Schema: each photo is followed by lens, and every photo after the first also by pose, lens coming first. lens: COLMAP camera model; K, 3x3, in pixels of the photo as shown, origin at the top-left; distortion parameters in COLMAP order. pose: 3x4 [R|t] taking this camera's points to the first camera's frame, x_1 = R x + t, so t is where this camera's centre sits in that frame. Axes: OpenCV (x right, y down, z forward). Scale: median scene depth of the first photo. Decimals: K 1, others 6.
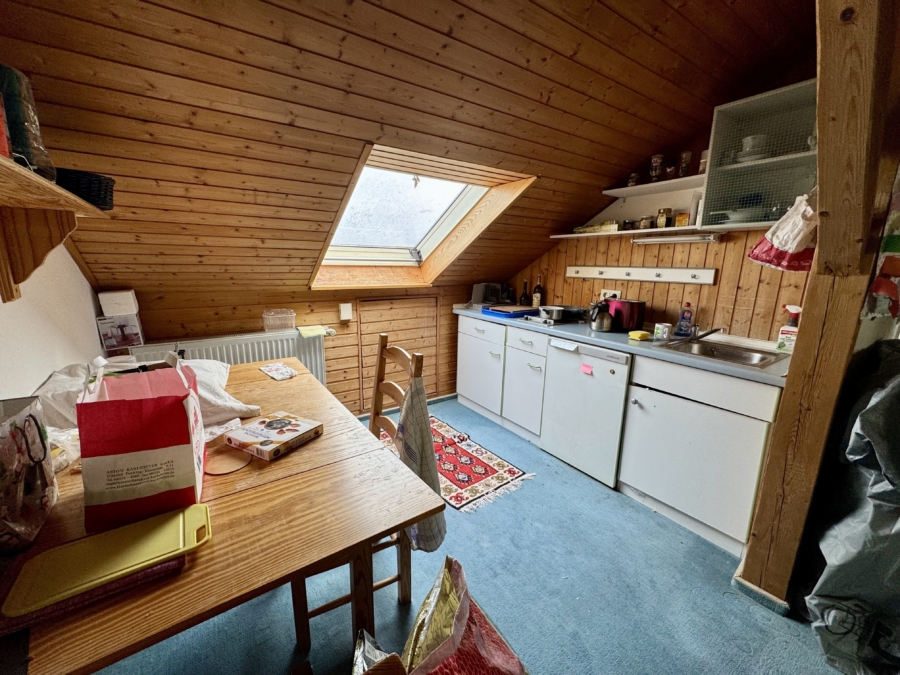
lens RADIAL K [[368.8, 0, 446.2], [0, 368.8, 340.4], [0, 0, 1]] dist [0.008490, -0.000282]
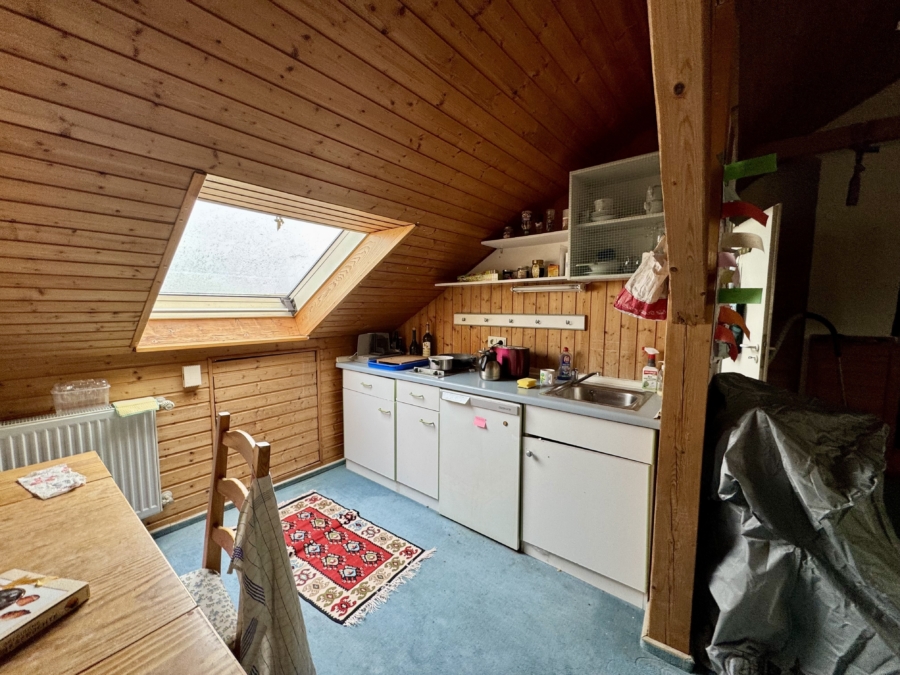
lens RADIAL K [[368.8, 0, 446.6], [0, 368.8, 339.5], [0, 0, 1]] dist [0.008490, -0.000282]
pose [[0.960476, -0.038148, 0.275737, 0.054506], [0.070541, 0.991587, -0.108531, -0.044217], [-0.269277, 0.123692, 0.955087, 0.116580]]
